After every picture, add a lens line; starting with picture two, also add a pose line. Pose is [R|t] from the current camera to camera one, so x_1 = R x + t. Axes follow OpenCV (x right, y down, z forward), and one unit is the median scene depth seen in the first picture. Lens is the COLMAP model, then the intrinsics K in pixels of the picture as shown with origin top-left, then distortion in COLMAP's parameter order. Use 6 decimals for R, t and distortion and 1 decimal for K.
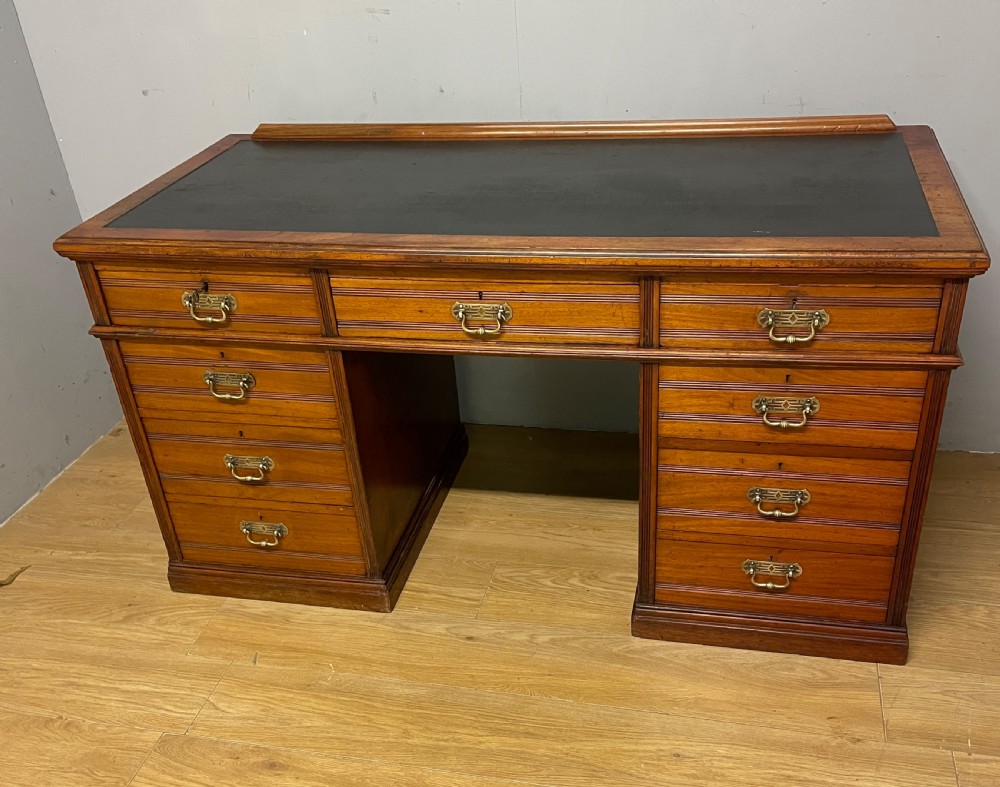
lens RADIAL K [[1008.4, 0, 499.2], [0, 1008.4, 495.8], [0, 0, 1]] dist [0.051806, 0.000000]
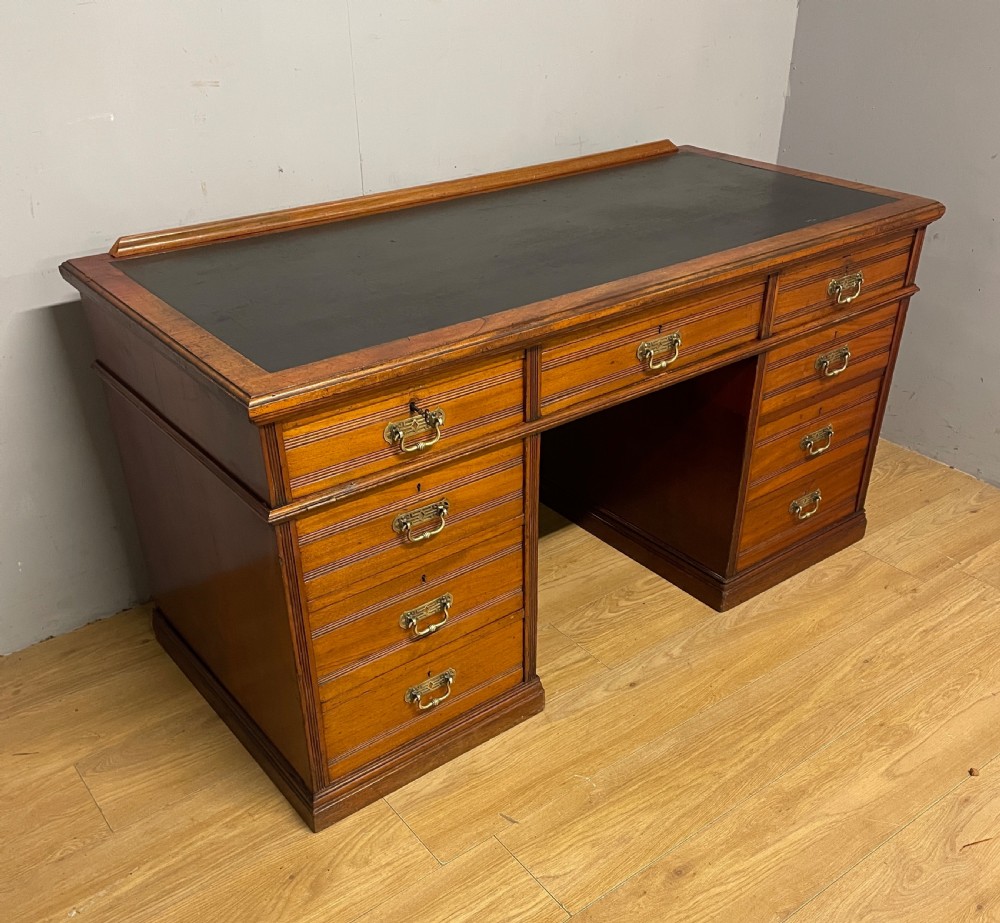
lens RADIAL K [[1002.5, 0, 492.9], [0, 1002.5, 552.2], [0, 0, 1]] dist [0.055781, 0.000000]
pose [[0.635579, -0.366923, 0.679269, -0.845545], [0.391603, 0.911475, 0.125939, -0.178293], [-0.665346, 0.185960, 0.723003, 0.402064]]
